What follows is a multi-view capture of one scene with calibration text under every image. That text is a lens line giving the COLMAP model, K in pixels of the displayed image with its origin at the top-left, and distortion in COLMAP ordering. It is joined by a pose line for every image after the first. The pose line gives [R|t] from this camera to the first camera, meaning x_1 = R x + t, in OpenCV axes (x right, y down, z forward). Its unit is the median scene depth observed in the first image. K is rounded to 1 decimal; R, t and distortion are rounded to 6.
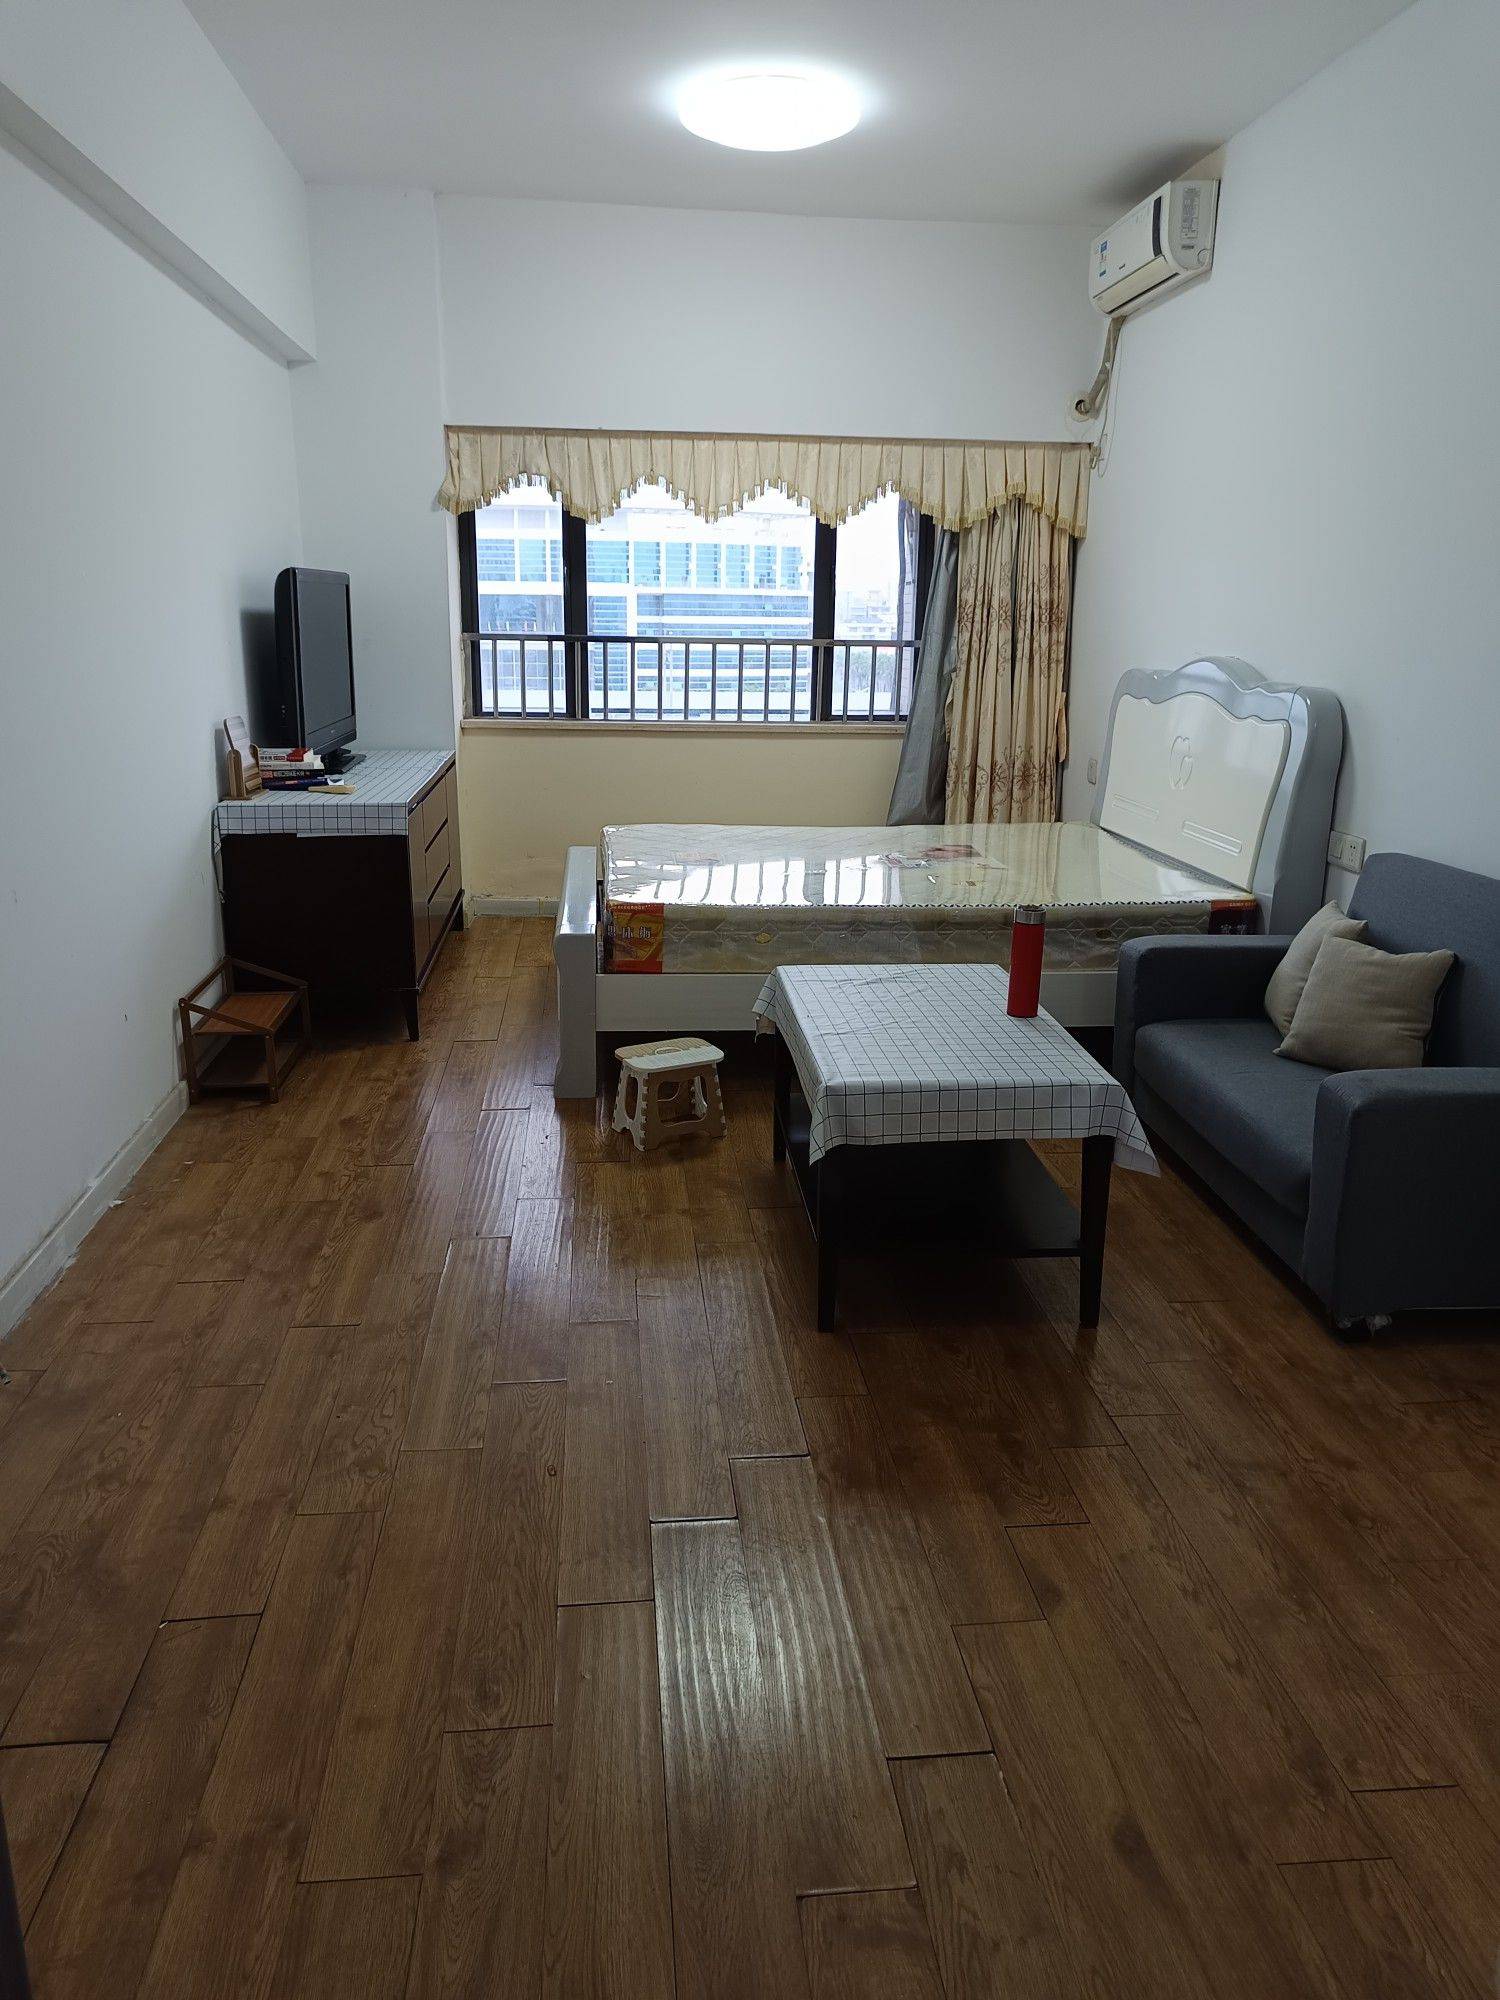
lens RADIAL K [[1413.5, 0, 746.8], [0, 1413.5, 988.0], [0, 0, 1]] dist [0.007985, 0.014875]
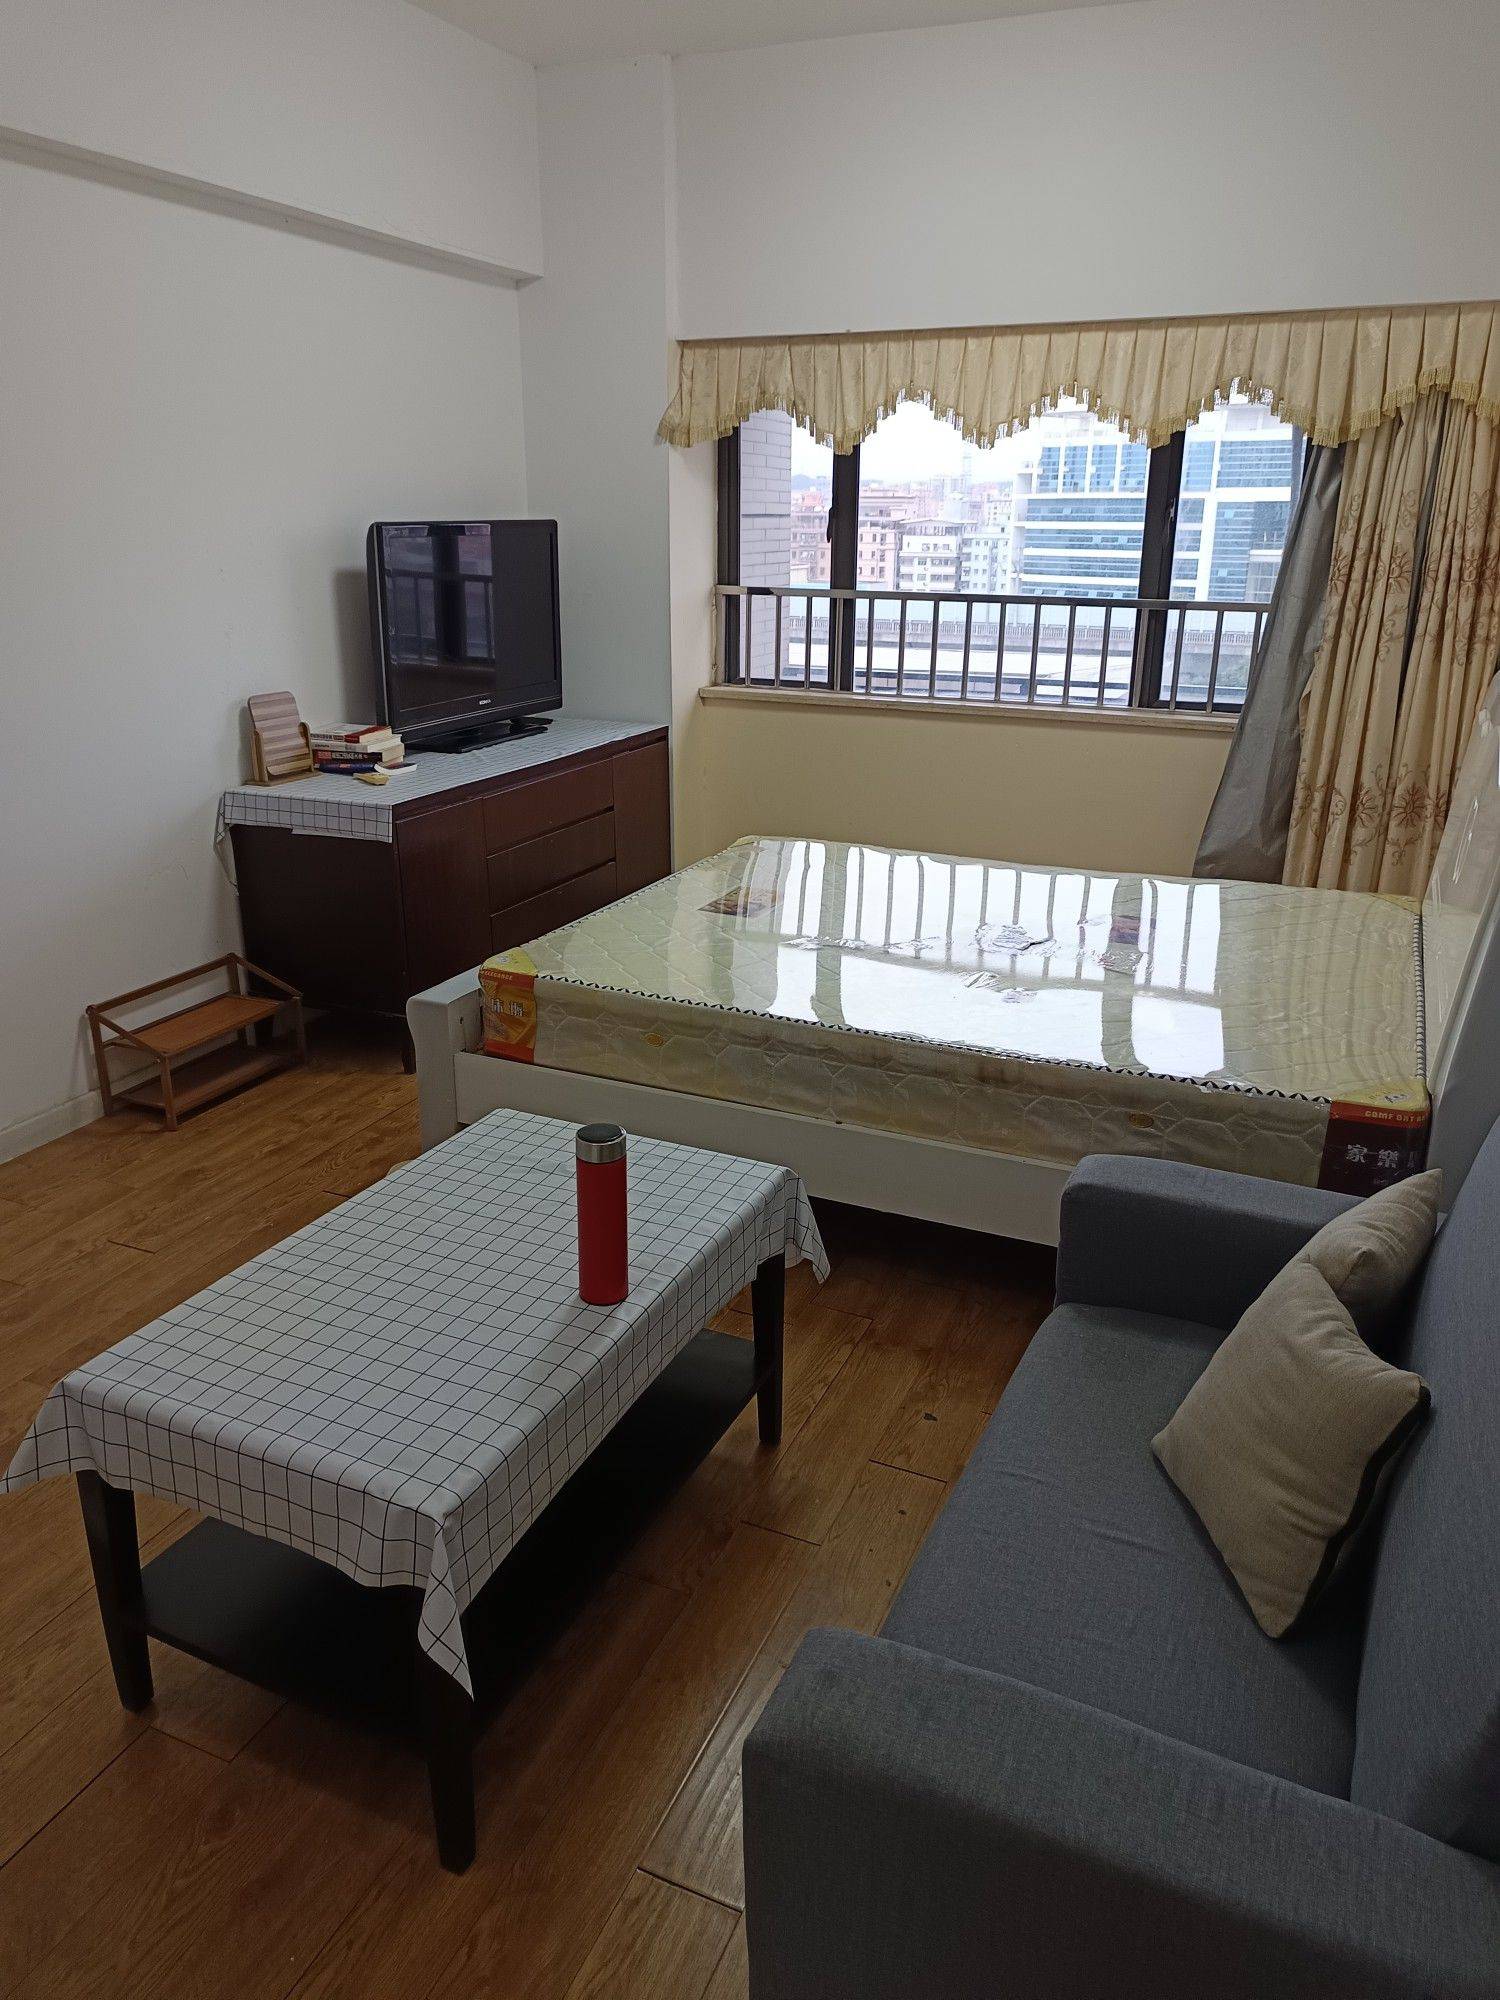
lens RADIAL K [[1413.5, 0, 749.1], [0, 1413.5, 984.3], [0, 0, 1]] dist [0.007985, 0.014875]
pose [[0.865315, 0.150301, -0.478163, 0.279447], [-0.121565, 0.988431, 0.090702, -0.095317], [0.486263, -0.020358, 0.873575, 0.262291]]
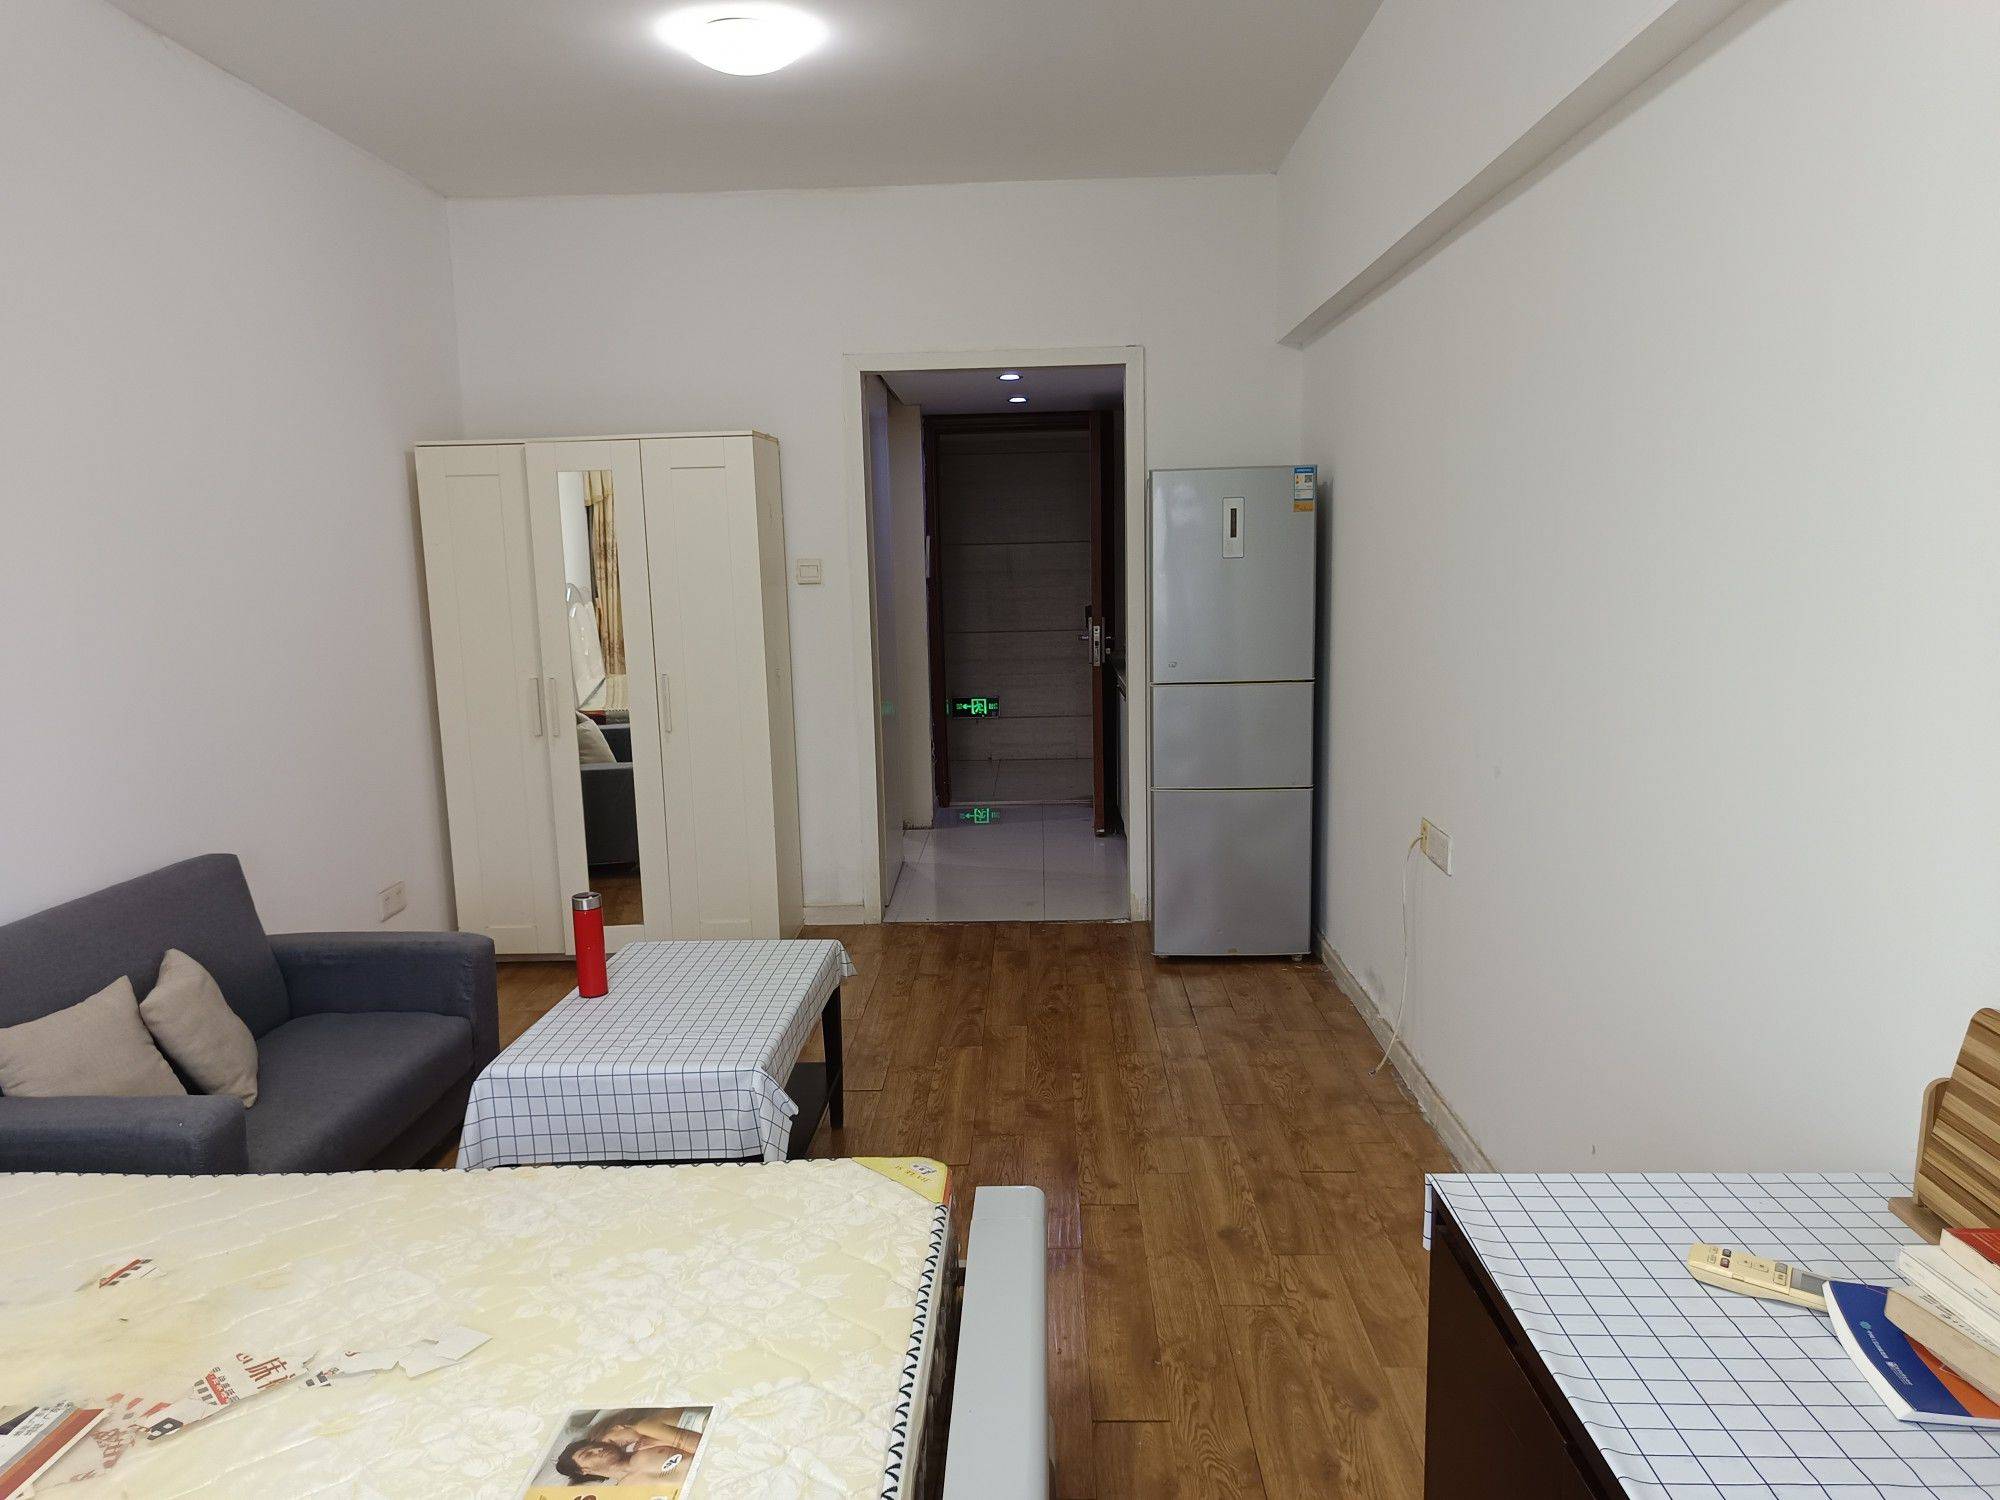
lens RADIAL K [[1413.5, 0, 999.5], [0, 1413.5, 753.5], [0, 0, 1]] dist [0.007985, 0.014875]
pose [[-0.991356, -0.016250, 0.130188, -0.128969], [0.036746, 0.918194, 0.394424, -0.289780], [-0.125947, 0.395798, -0.909660, 0.982983]]
